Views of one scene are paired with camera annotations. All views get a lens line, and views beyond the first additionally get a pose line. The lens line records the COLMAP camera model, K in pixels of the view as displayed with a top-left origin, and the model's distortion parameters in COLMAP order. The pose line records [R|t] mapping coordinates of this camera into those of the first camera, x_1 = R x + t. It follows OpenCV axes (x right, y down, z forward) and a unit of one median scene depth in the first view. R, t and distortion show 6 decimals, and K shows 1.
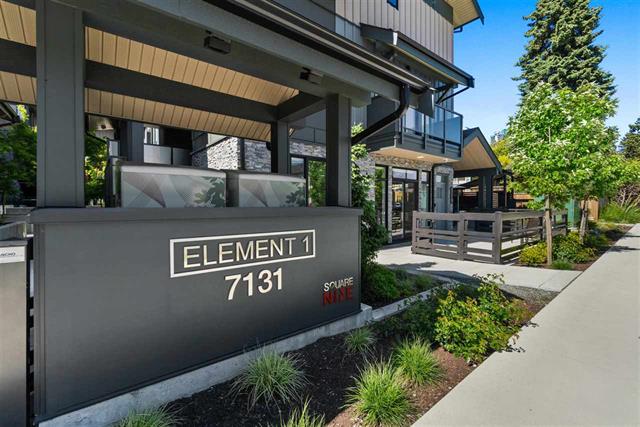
lens RADIAL K [[283.4, 0, 318.7], [0, 283.4, 205.2], [0, 0, 1]] dist [-0.000547, -0.000247]
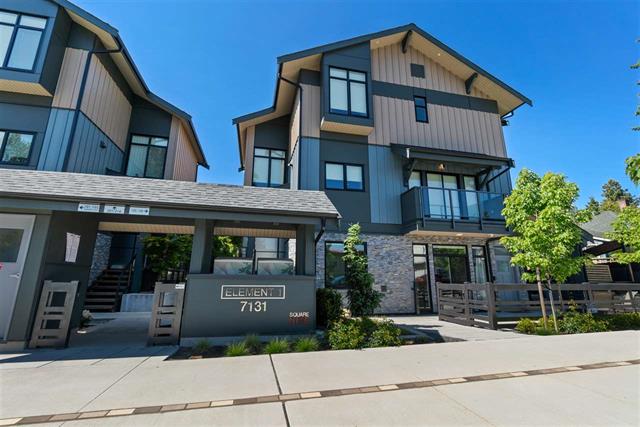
lens RADIAL K [[276.6, 0, 316.2], [0, 276.6, 209.2], [0, 0, 1]] dist [-0.002113, -0.000602]
pose [[0.898643, -0.098585, -0.427459, 1.148218], [-0.009957, 0.969586, -0.244548, 0.032989], [0.438567, 0.224017, 0.870331, -0.865337]]
